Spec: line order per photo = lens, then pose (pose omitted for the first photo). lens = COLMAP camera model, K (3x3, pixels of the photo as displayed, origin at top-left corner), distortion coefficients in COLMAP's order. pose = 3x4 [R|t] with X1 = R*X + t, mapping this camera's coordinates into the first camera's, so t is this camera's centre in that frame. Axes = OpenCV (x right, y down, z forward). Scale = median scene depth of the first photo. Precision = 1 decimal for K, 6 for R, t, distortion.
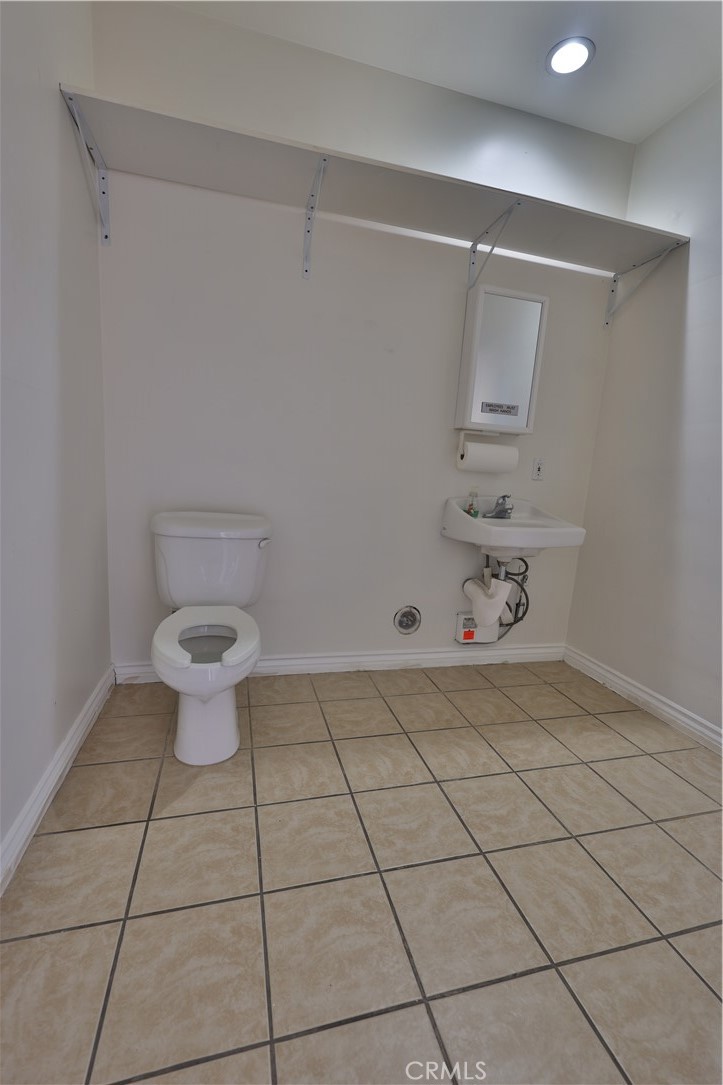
lens RADIAL K [[454.3, 0, 361.5], [0, 454.3, 542.5], [0, 0, 1]] dist [0.001303, 0.000130]
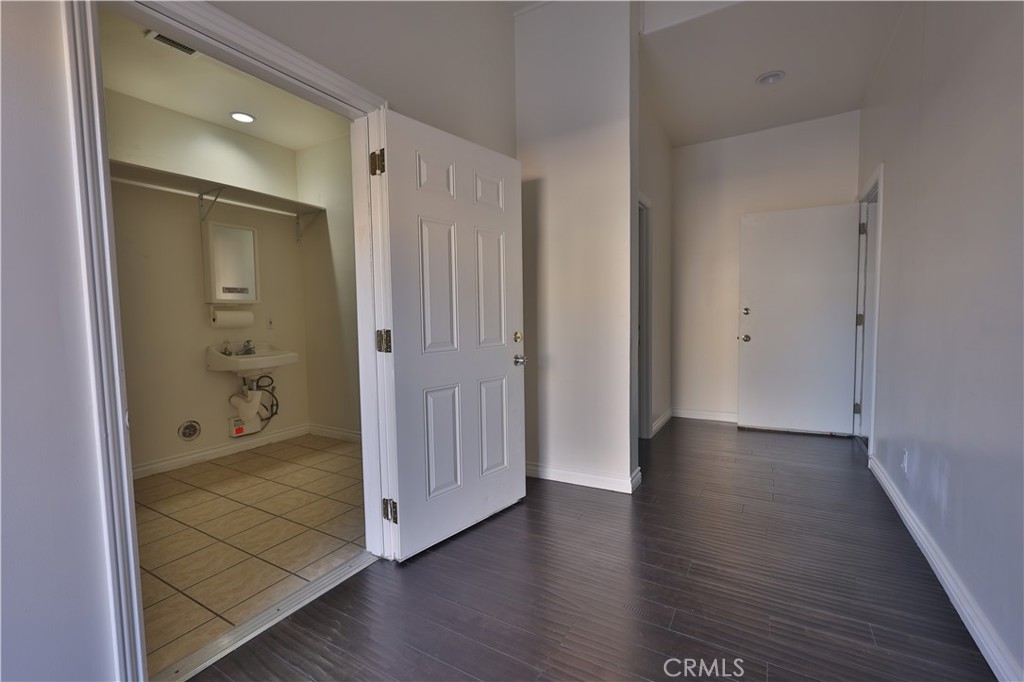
lens RADIAL K [[428.8, 0, 512.0], [0, 428.8, 341.0], [0, 0, 1]] dist [0.001303, 0.000130]
pose [[0.708123, -0.118543, 0.696067, -0.096324], [0.176973, 0.984137, -0.012435, 0.088763], [-0.683551, 0.131991, 0.717869, -0.785249]]
